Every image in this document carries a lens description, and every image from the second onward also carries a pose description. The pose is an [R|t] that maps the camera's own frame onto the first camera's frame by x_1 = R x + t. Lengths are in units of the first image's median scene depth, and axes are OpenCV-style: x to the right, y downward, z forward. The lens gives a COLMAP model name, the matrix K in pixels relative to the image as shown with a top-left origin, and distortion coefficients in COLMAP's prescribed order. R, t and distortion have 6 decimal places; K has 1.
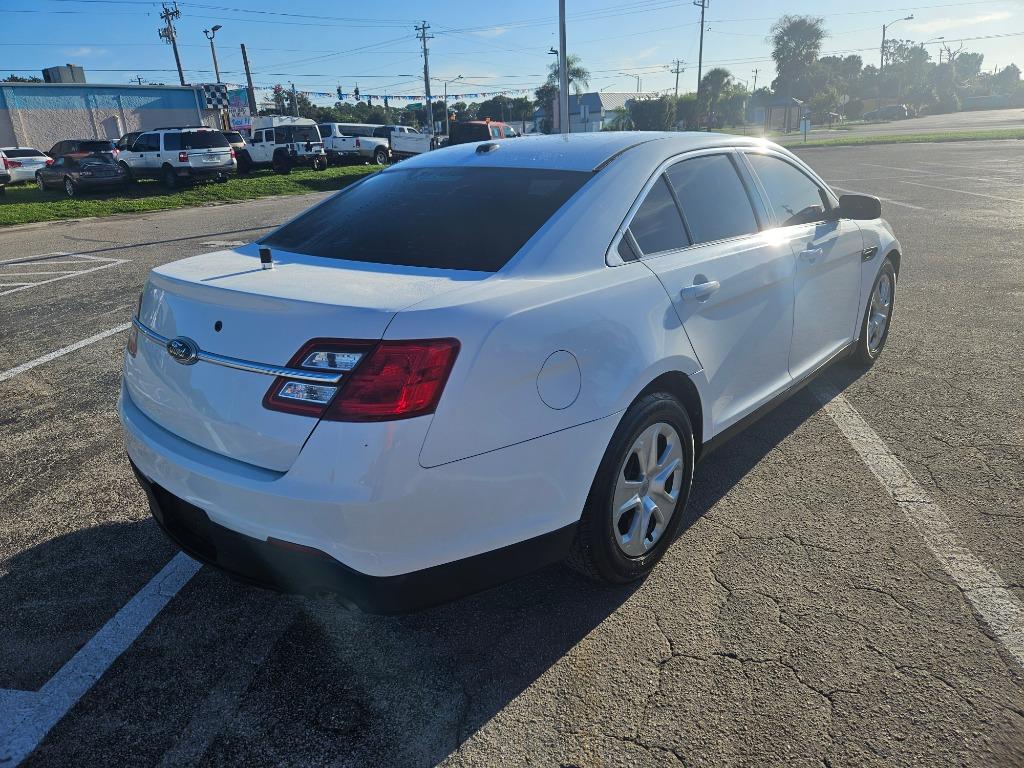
lens RADIAL K [[687.9, 0, 511.0], [0, 687.9, 378.4], [0, 0, 1]] dist [0.068407, -0.054700]
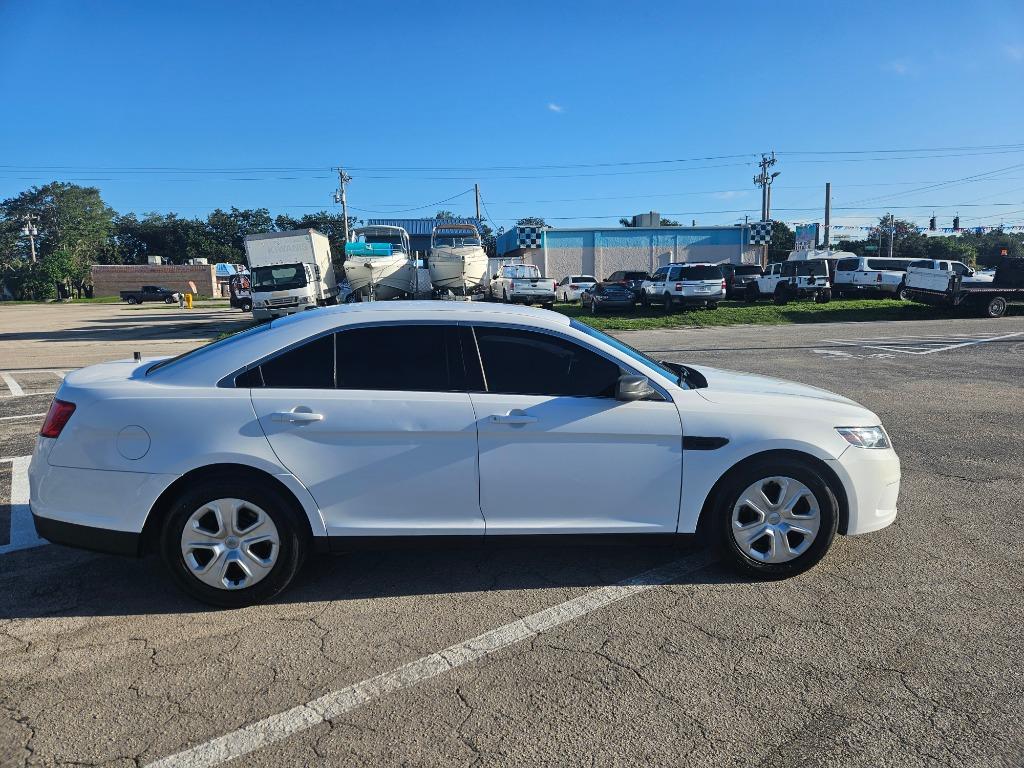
lens RADIAL K [[687.9, 0, 511.0], [0, 687.9, 378.4], [0, 0, 1]] dist [0.068407, -0.054700]
pose [[0.702061, 0.136255, -0.698960, 0.111031], [-0.253455, 0.965062, -0.066451, -0.015746], [0.665485, 0.223808, 0.712067, 0.020174]]
